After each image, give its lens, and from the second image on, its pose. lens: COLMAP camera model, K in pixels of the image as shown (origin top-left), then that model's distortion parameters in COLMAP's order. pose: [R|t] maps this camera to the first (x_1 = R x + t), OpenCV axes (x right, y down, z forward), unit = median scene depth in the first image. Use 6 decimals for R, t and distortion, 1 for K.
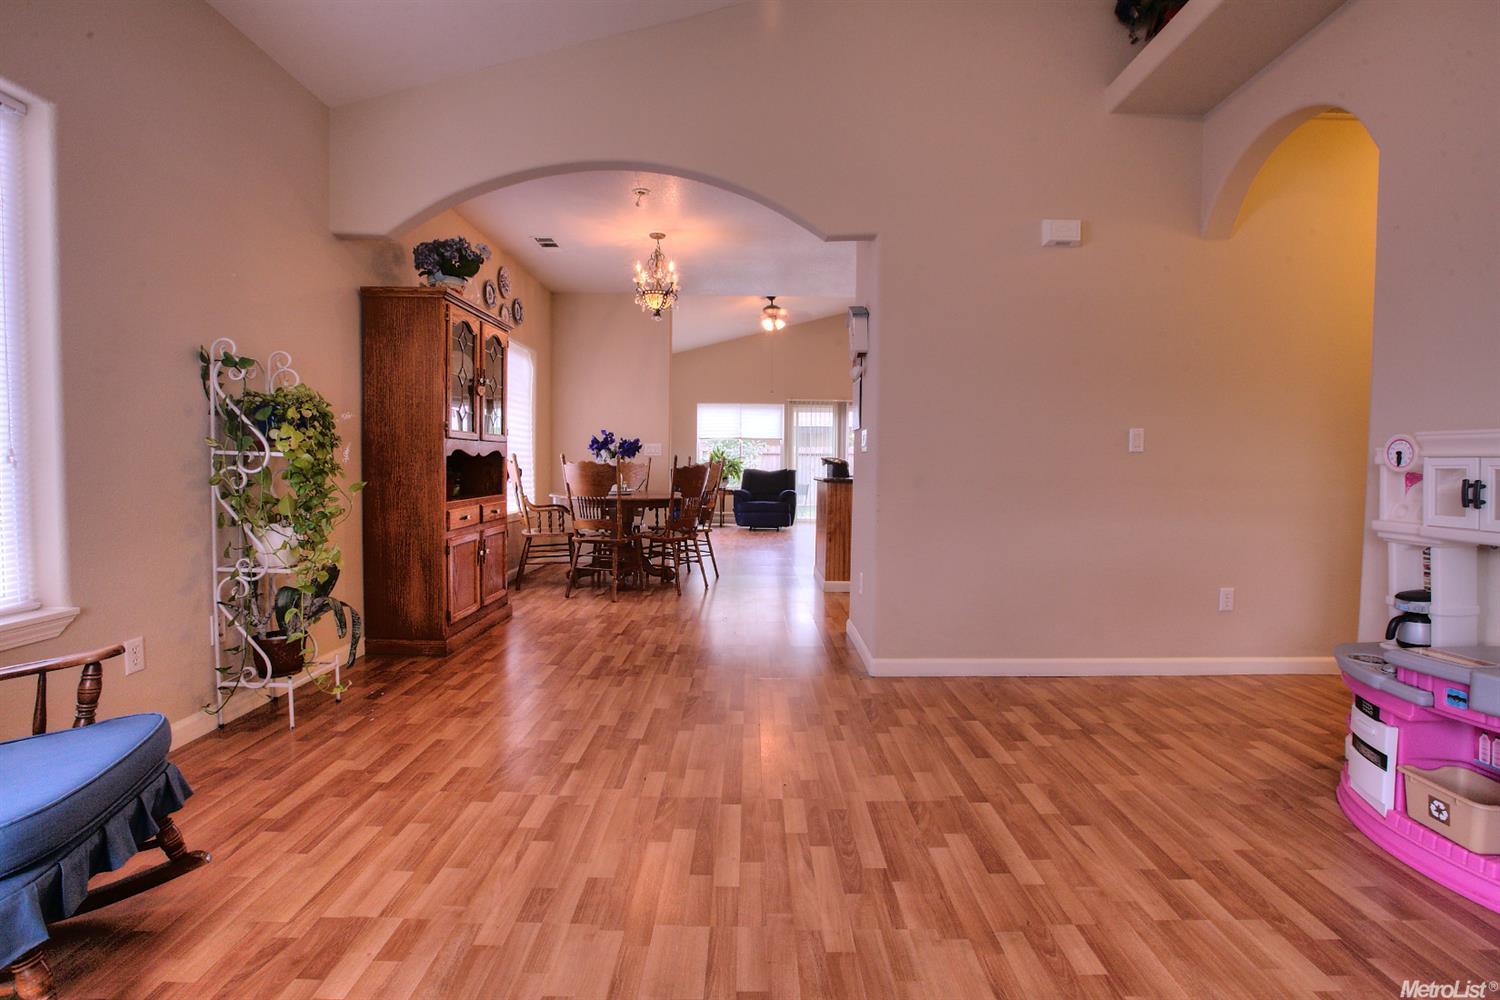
lens RADIAL K [[733.6, 0, 750.0], [0, 733.6, 500.0], [0, 0, 1]] dist [-0.028325, 0.000135]
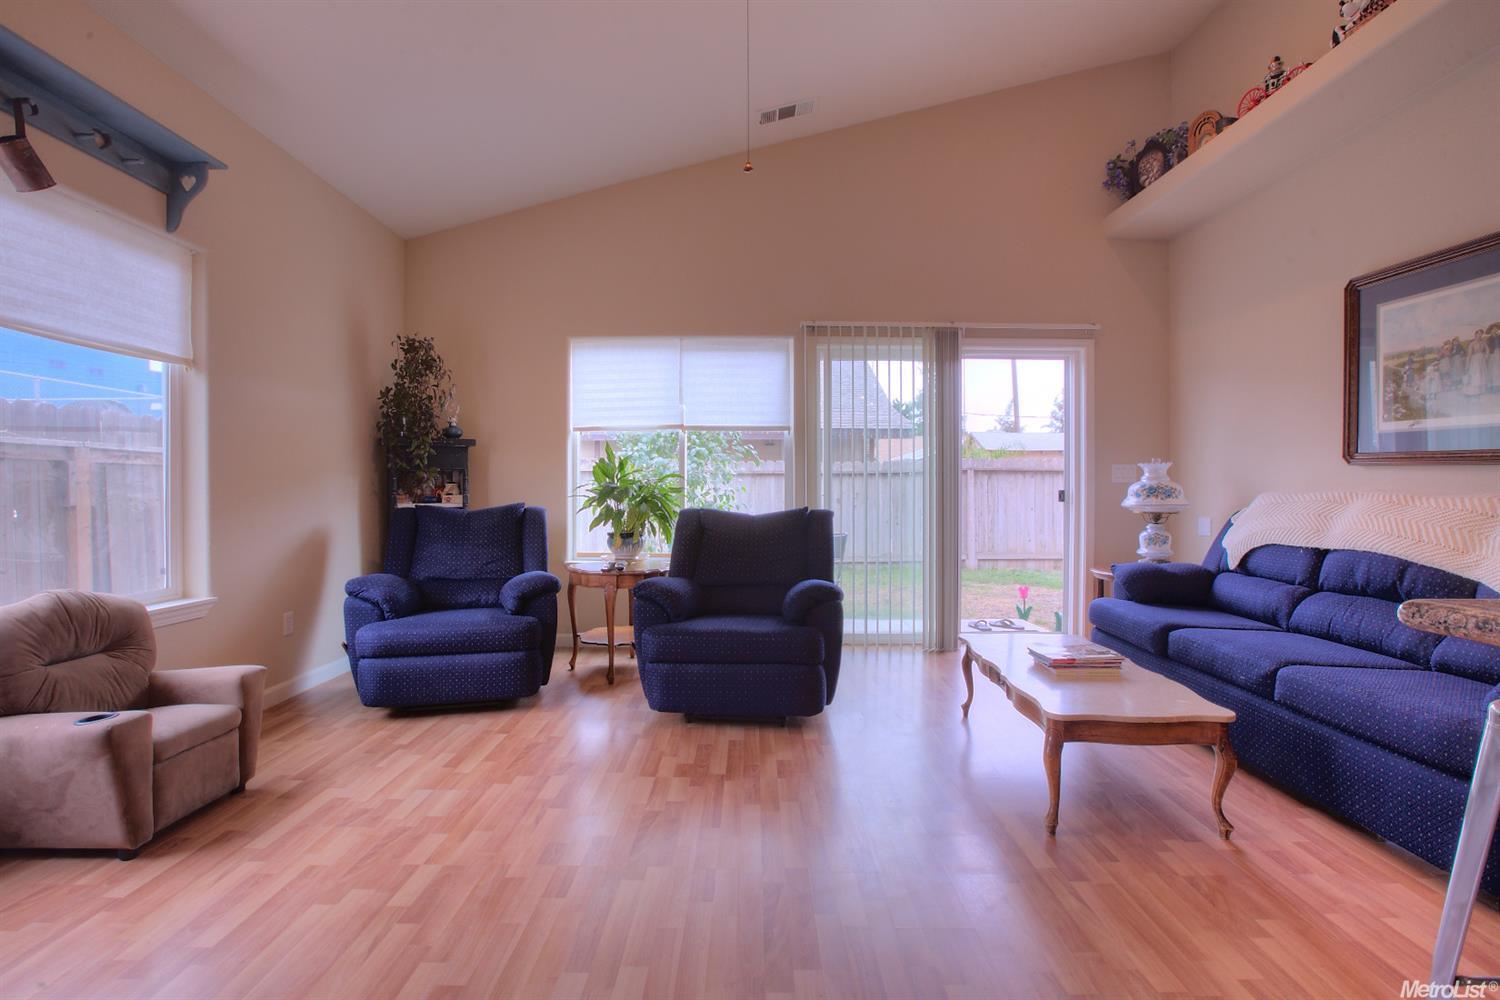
lens RADIAL K [[693.9, 0, 736.7], [0, 693.9, 499.1], [0, 0, 1]] dist [-0.058546, 0.017882]
pose [[0.999927, -0.007987, -0.009054, 0.053775], [0.007662, 0.999344, -0.035407, -0.091061], [0.009331, 0.035335, 0.999332, 1.757151]]
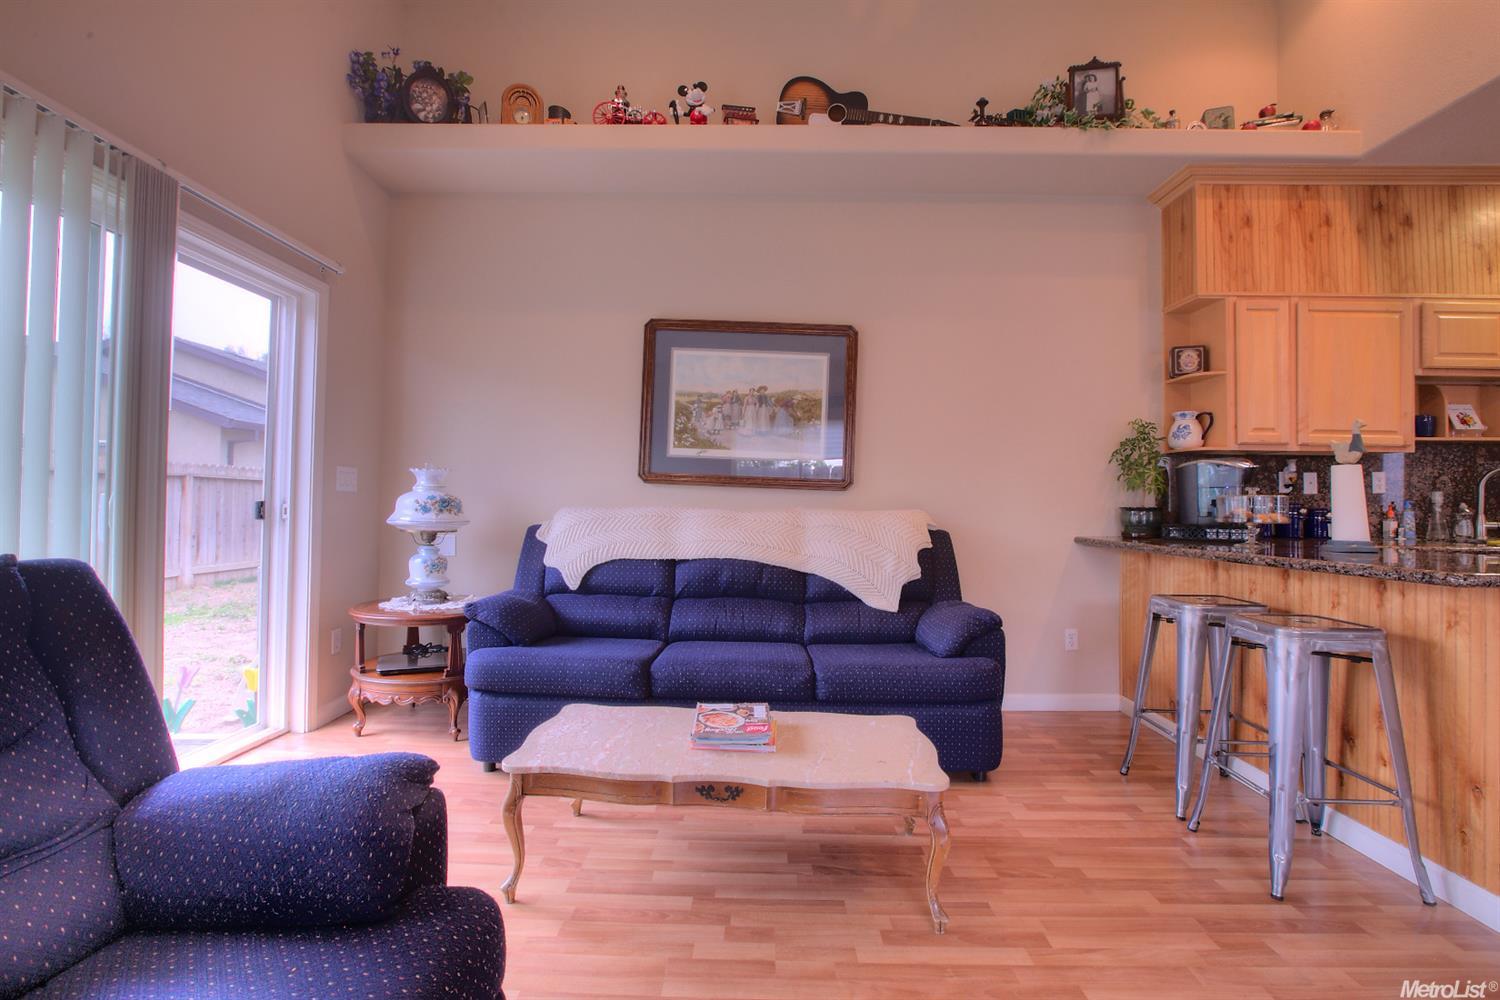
lens RADIAL K [[693.9, 0, 736.7], [0, 693.9, 499.1], [0, 0, 1]] dist [-0.058546, 0.017882]
pose [[0.010969, 0.003735, 0.999933, -0.114900], [0.037208, 0.999299, -0.004141, -0.119272], [-0.999247, 0.037251, 0.010823, 2.327156]]
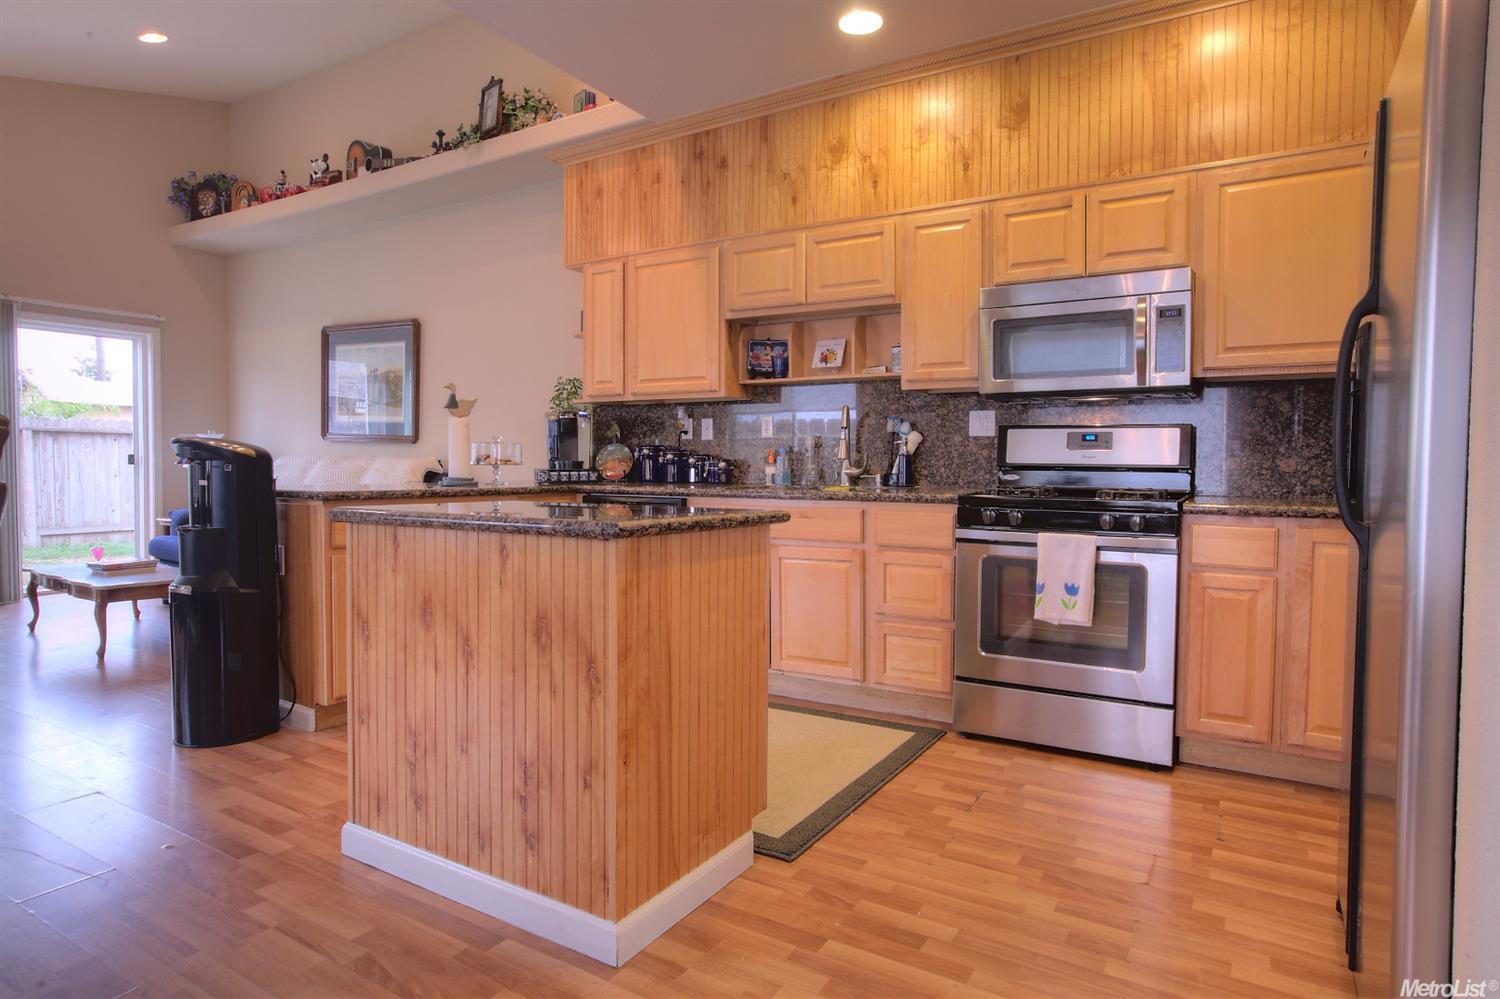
lens RADIAL K [[859.8, 0, 757.0], [0, 859.8, 485.5], [0, 0, 1]] dist [-0.045107, 0.041197]
pose [[0.515666, -0.029765, 0.856273, -0.165666], [0.037857, 0.999212, 0.011935, -0.060714], [-0.855953, 0.026262, 0.516386, 1.114093]]
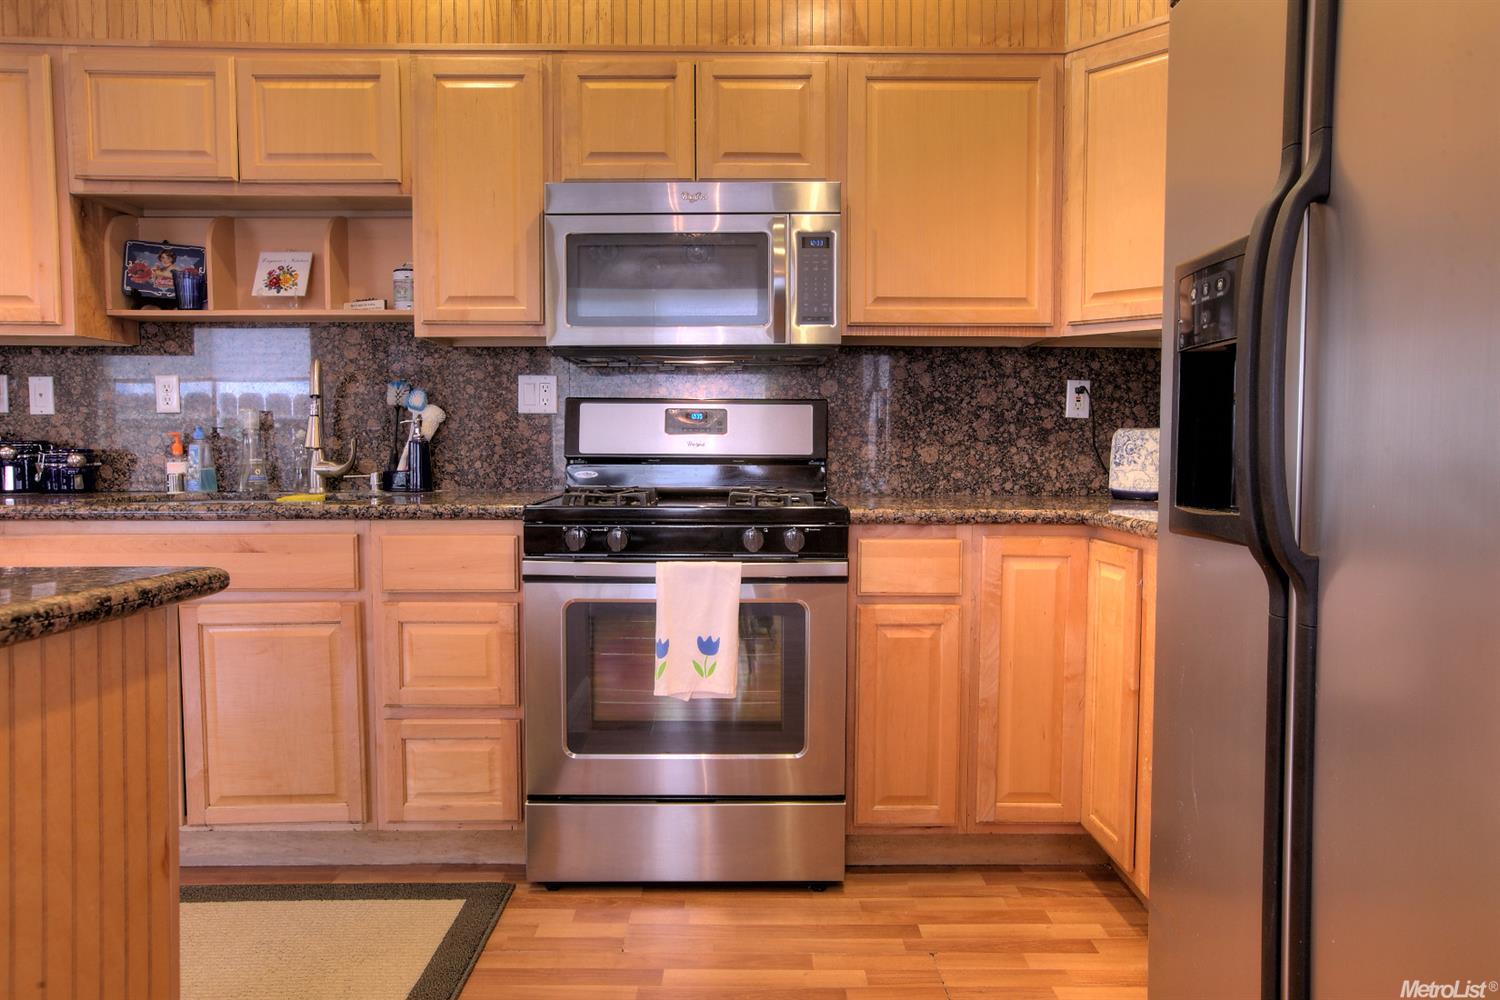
lens RADIAL K [[974.0, 0, 748.4], [0, 974.0, 490.4], [0, 0, 1]] dist [-0.043122, 0.062939]
pose [[-0.006542, -0.047751, 0.998838, 0.026546], [0.044105, 0.997873, 0.047993, -0.064818], [-0.999006, 0.044367, -0.004422, 1.224284]]
